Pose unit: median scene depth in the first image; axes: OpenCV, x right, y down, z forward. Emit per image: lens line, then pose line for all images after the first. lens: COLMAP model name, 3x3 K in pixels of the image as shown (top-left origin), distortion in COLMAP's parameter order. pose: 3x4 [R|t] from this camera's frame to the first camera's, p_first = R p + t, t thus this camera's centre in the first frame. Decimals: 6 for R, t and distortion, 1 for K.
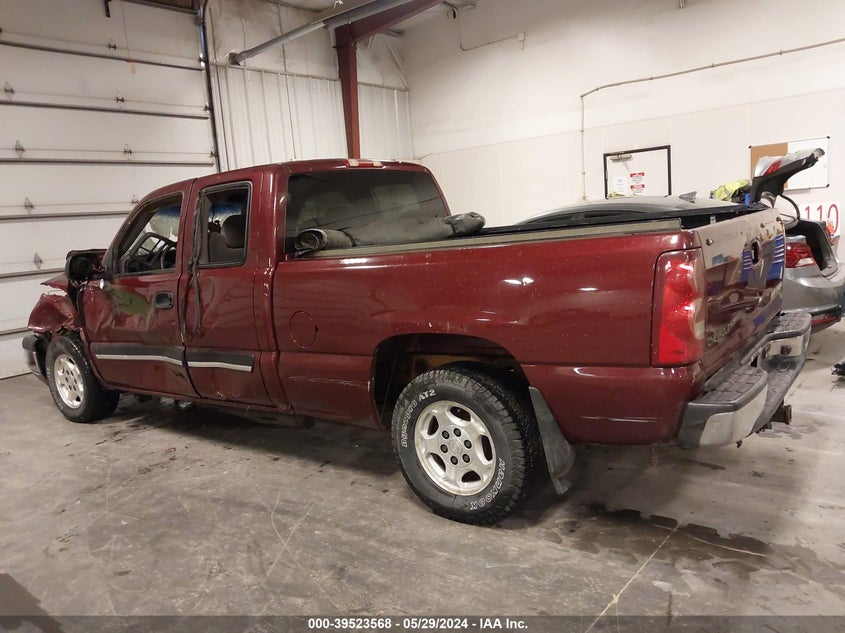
lens RADIAL K [[667.0, 0, 421.9], [0, 667.0, 316.0], [0, 0, 1]] dist [0.004807, -0.018826]
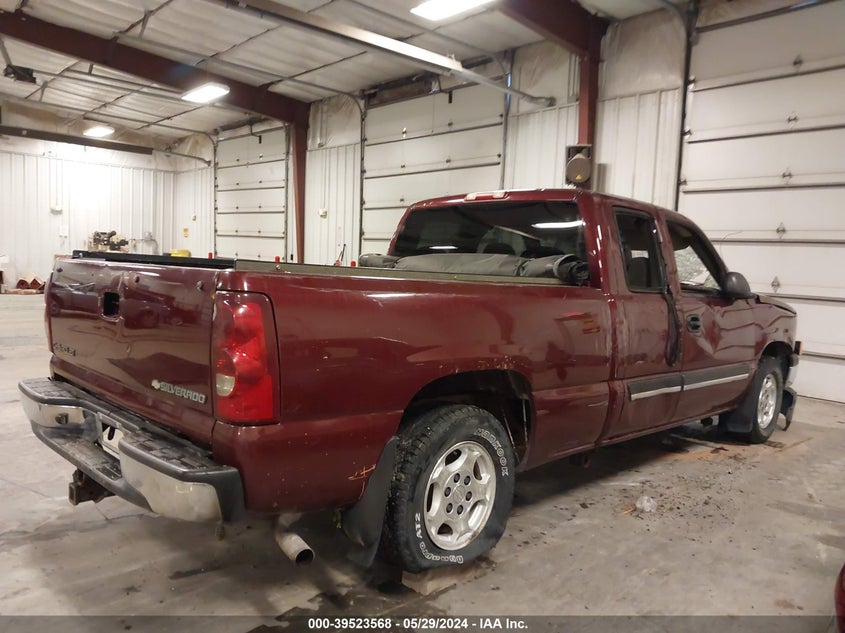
lens RADIAL K [[667.0, 0, 421.7], [0, 667.0, 319.6], [0, 0, 1]] dist [0.004807, -0.018826]
pose [[-0.165013, 0.144992, -0.975576, 0.919795], [-0.158863, 0.972313, 0.171378, -0.208034], [0.973413, 0.183263, -0.137410, 1.087119]]
